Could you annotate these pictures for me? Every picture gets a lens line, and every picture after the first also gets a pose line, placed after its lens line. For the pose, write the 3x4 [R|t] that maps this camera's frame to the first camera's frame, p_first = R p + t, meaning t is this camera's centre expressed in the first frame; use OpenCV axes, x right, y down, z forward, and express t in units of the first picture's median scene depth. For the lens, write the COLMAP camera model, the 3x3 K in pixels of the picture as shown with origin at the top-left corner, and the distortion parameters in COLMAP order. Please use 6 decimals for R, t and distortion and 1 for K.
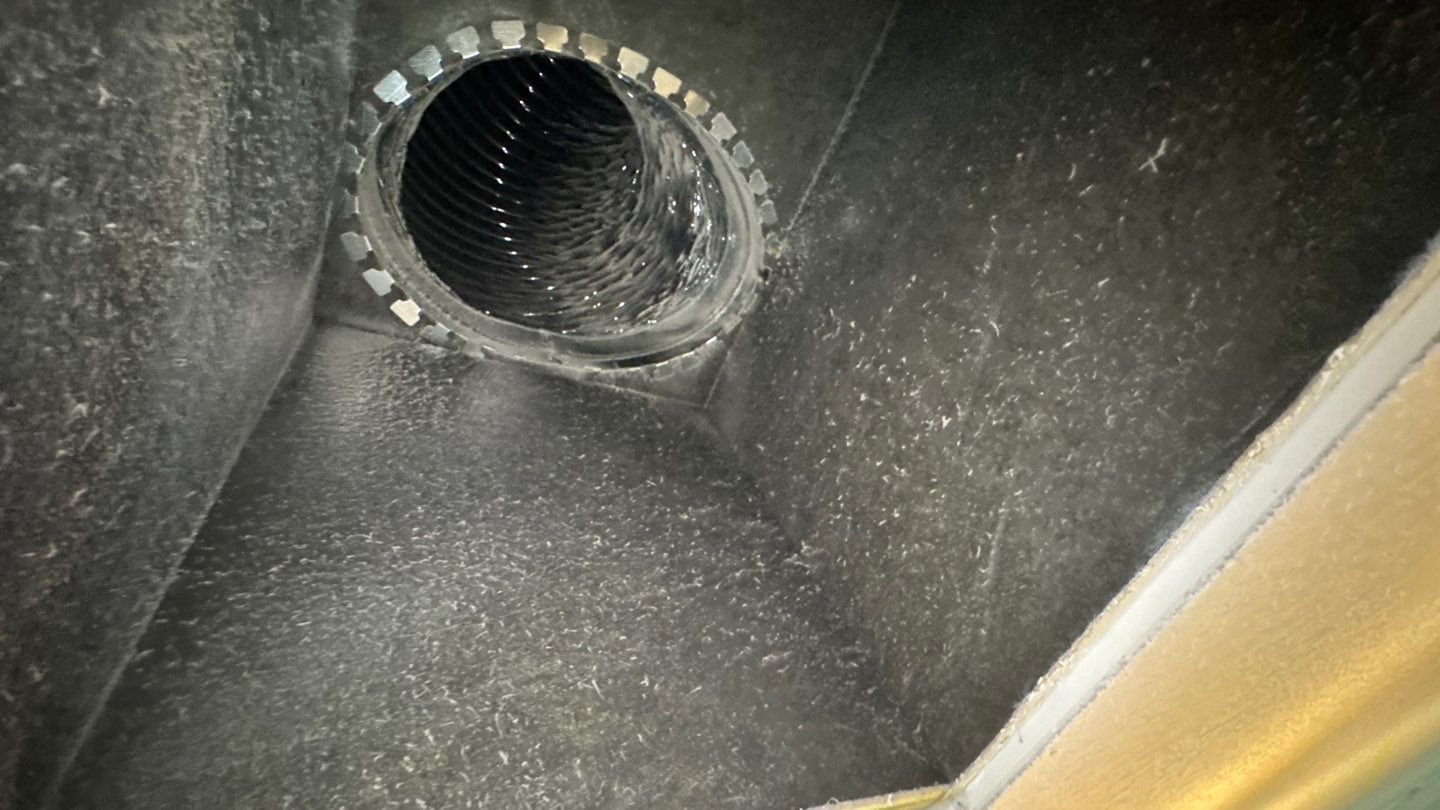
lens RADIAL K [[580.5, 0, 717.1], [0, 580.5, 407.7], [0, 0, 1]] dist [-0.003088, 0.000673]
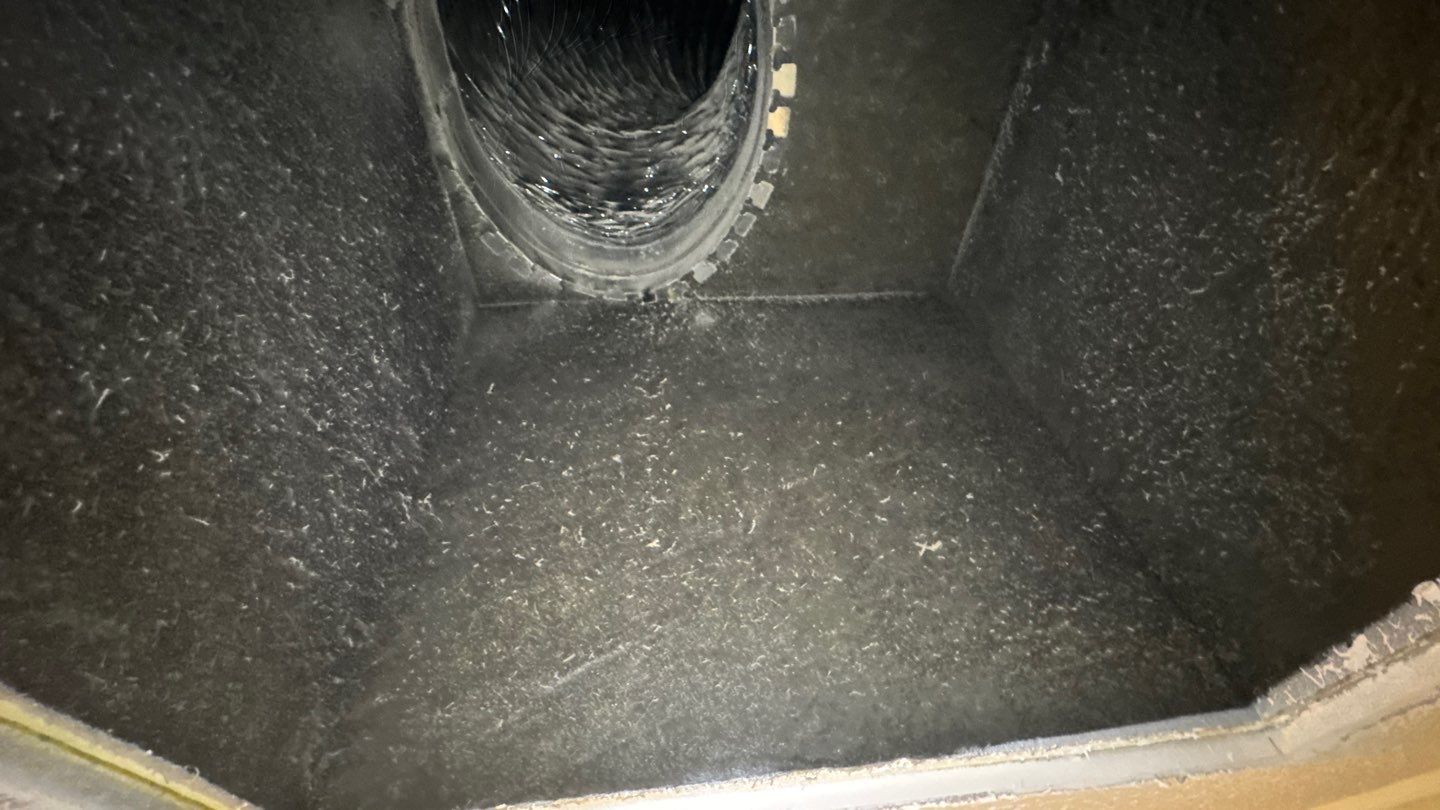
lens RADIAL K [[580.5, 0, 716.3], [0, 580.5, 405.0], [0, 0, 1]] dist [-0.003088, 0.000673]
pose [[0.413639, 0.832098, 0.369480, -0.089814], [-0.786112, 0.531139, -0.316100, 0.093151], [-0.459271, -0.159701, 0.873822, 0.092570]]
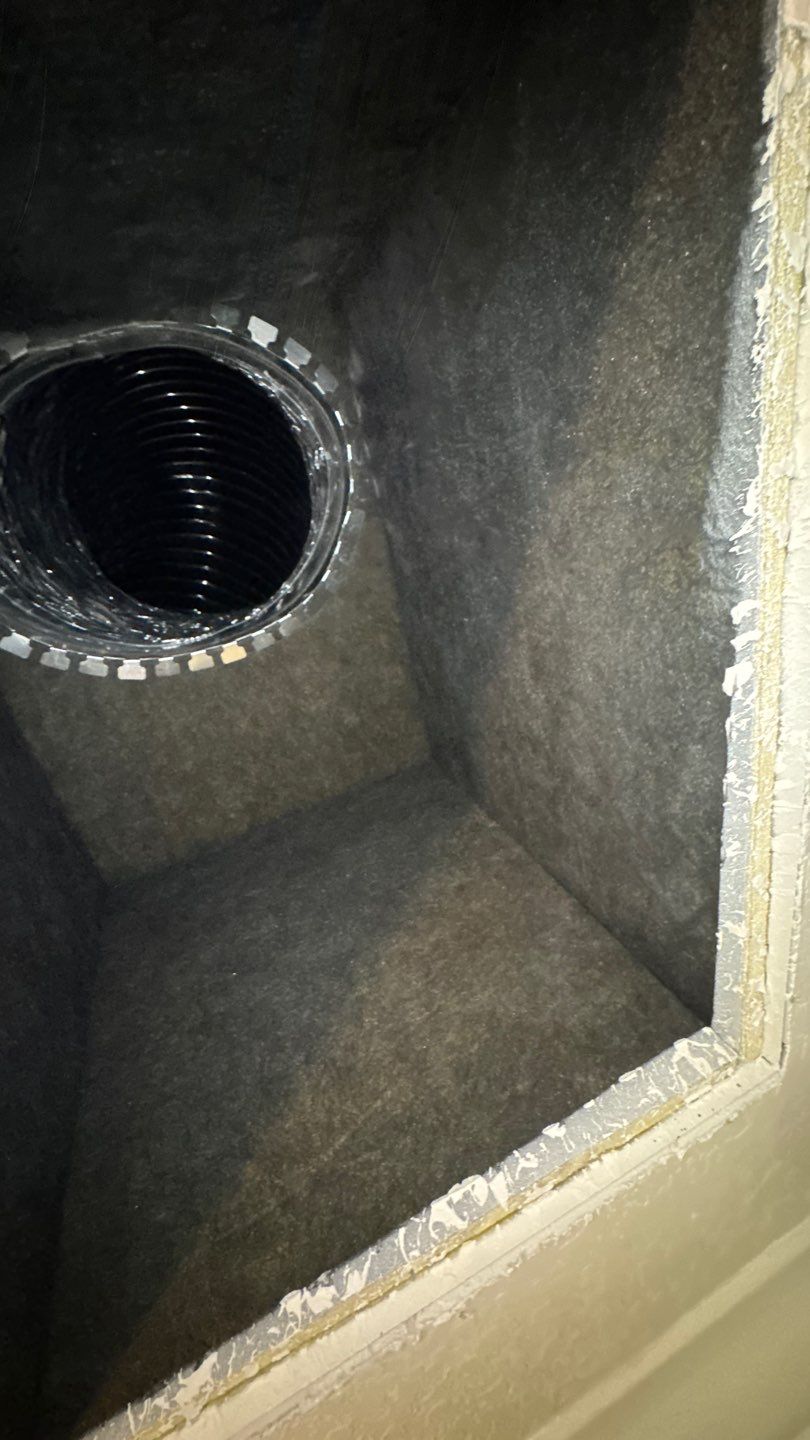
lens RADIAL K [[580.5, 0, 405.6], [0, 580.5, 716.0], [0, 0, 1]] dist [-0.003088, 0.000673]
pose [[-0.555497, 0.751020, -0.356919, 0.168577], [-0.166859, -0.521186, -0.836973, 0.271623], [-0.814605, -0.405381, 0.414832, 0.124705]]
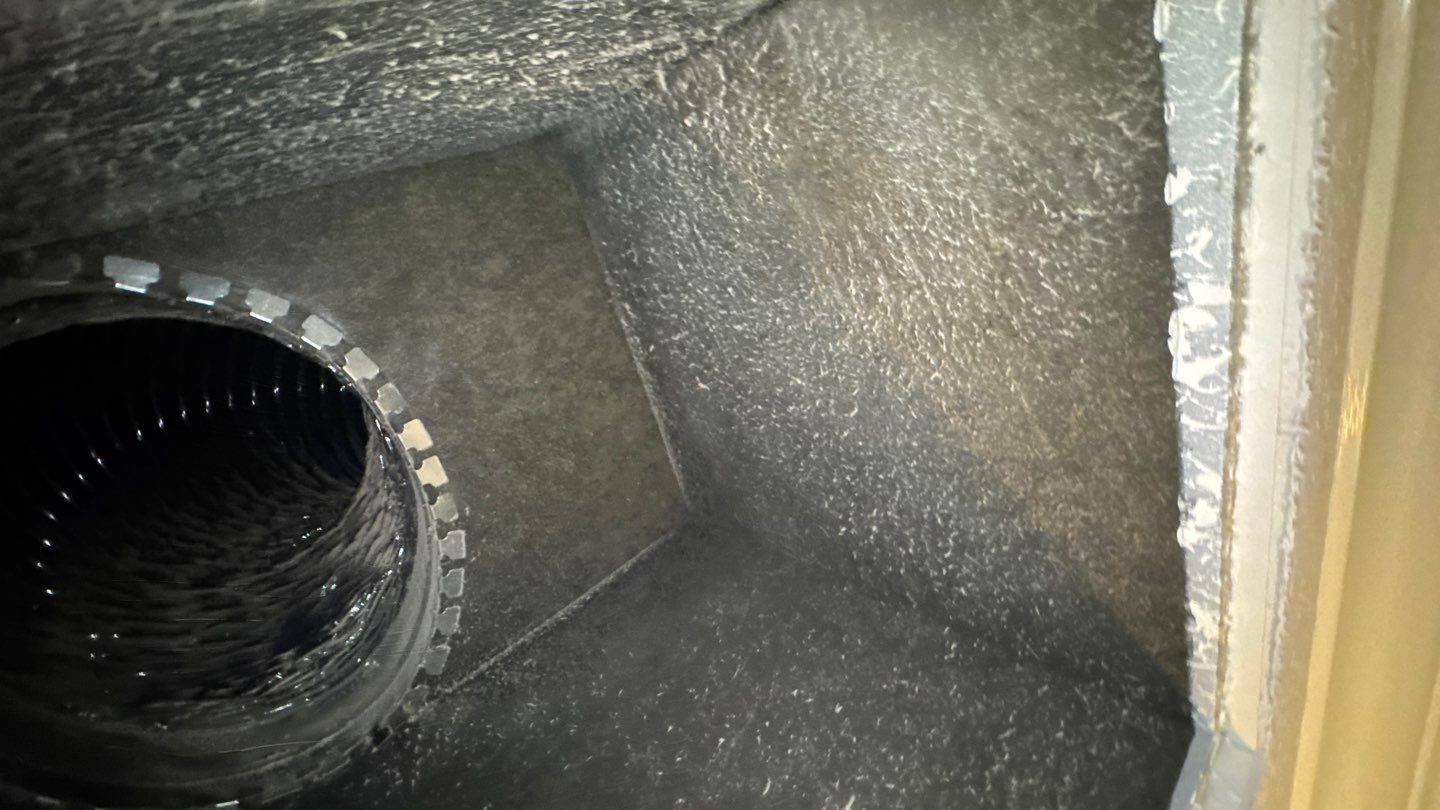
lens RADIAL K [[580.5, 0, 718.6], [0, 580.5, 403.9], [0, 0, 1]] dist [-0.003088, 0.000673]
pose [[0.748894, 0.614694, 0.247606, -0.040066], [-0.234283, 0.595093, -0.768749, -0.021977], [-0.619894, 0.517702, 0.589674, 0.111238]]
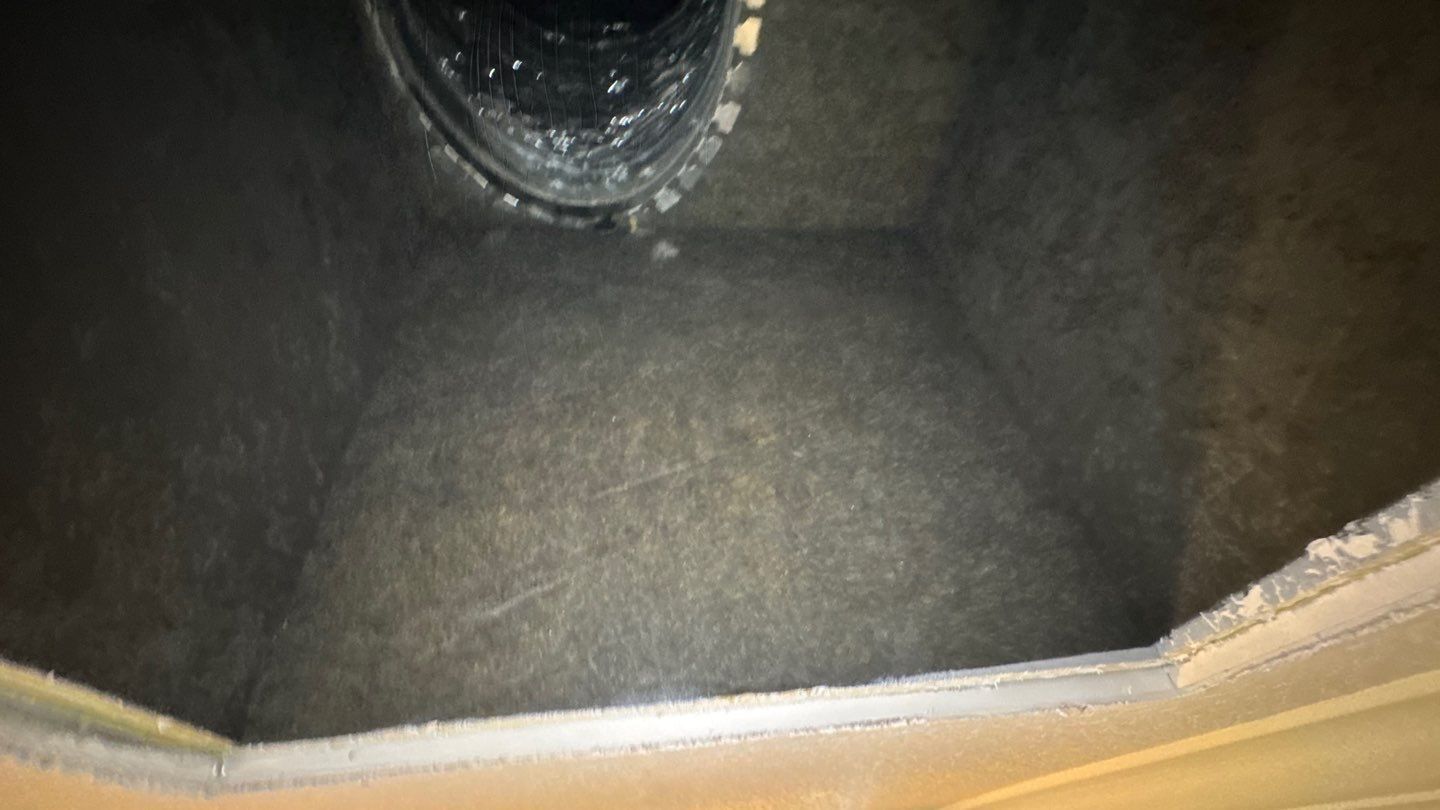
lens RADIAL K [[580.5, 0, 716.2], [0, 580.5, 405.7], [0, 0, 1]] dist [-0.003088, 0.000673]
pose [[0.376823, 0.795425, 0.474662, -0.072556], [-0.795588, 0.540369, -0.273936, 0.048504], [-0.474388, -0.274411, 0.836454, 0.080149]]
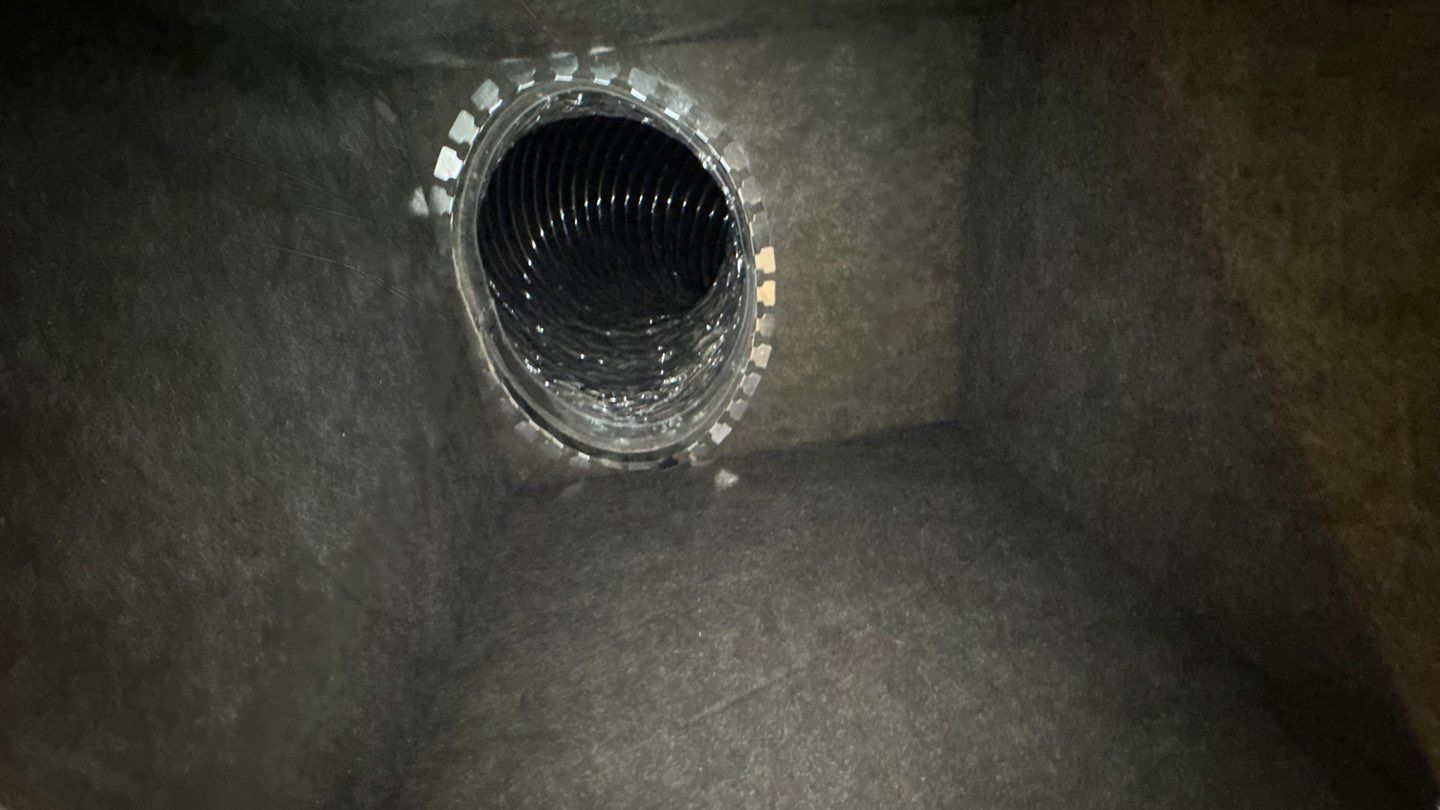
lens RADIAL K [[580.5, 0, 713.4], [0, 580.5, 403.6], [0, 0, 1]] dist [-0.003088, 0.000673]
pose [[0.537896, 0.841280, 0.054003, -0.023401], [-0.746342, 0.505022, -0.433505, 0.116011], [-0.391971, 0.192876, 0.899532, 0.050904]]
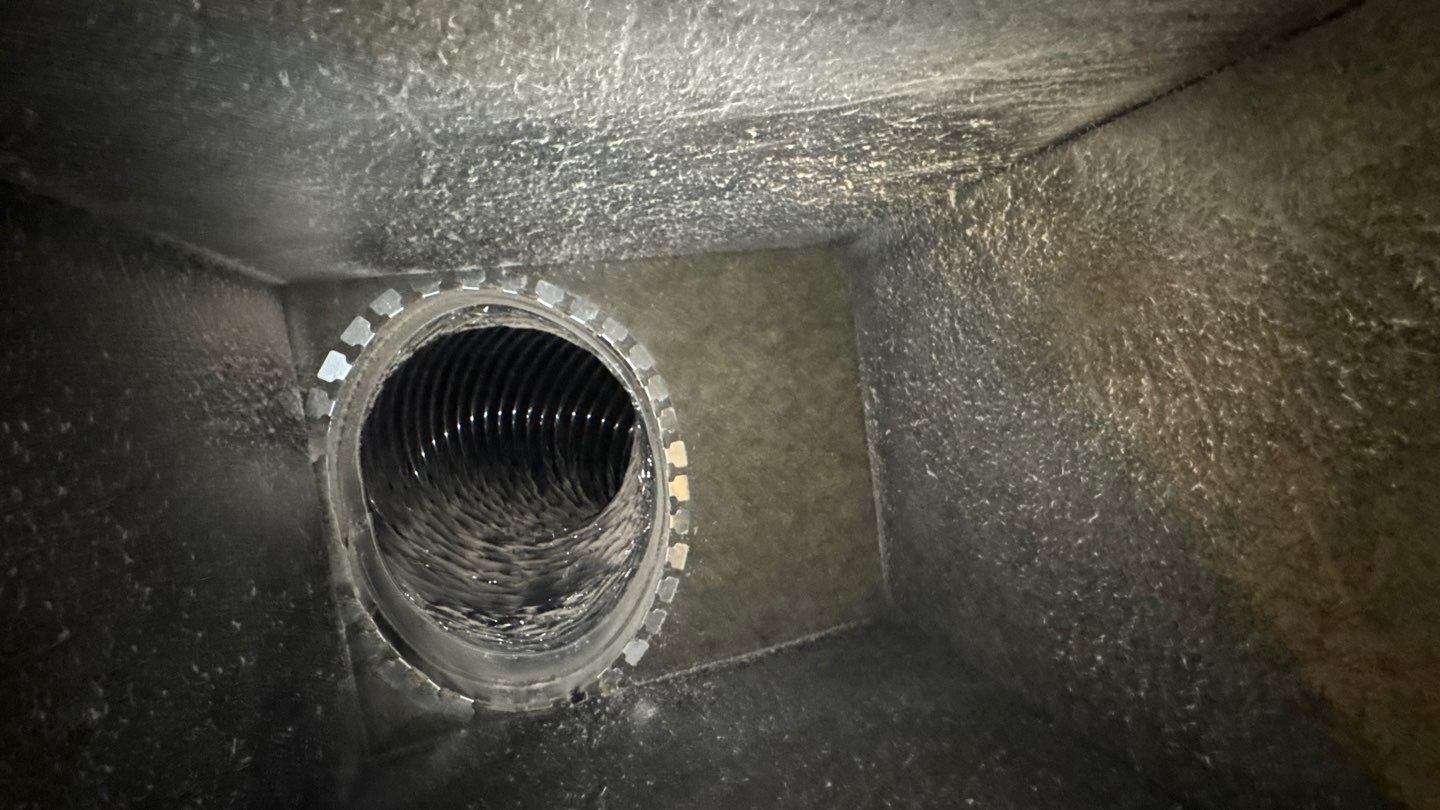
lens RADIAL K [[580.5, 0, 717.8], [0, 580.5, 405.0], [0, 0, 1]] dist [-0.003088, 0.000673]
pose [[0.595698, 0.787277, -0.159184, 0.004522], [-0.625475, 0.330345, -0.706861, 0.112169], [-0.503910, 0.520641, 0.689208, 0.114907]]
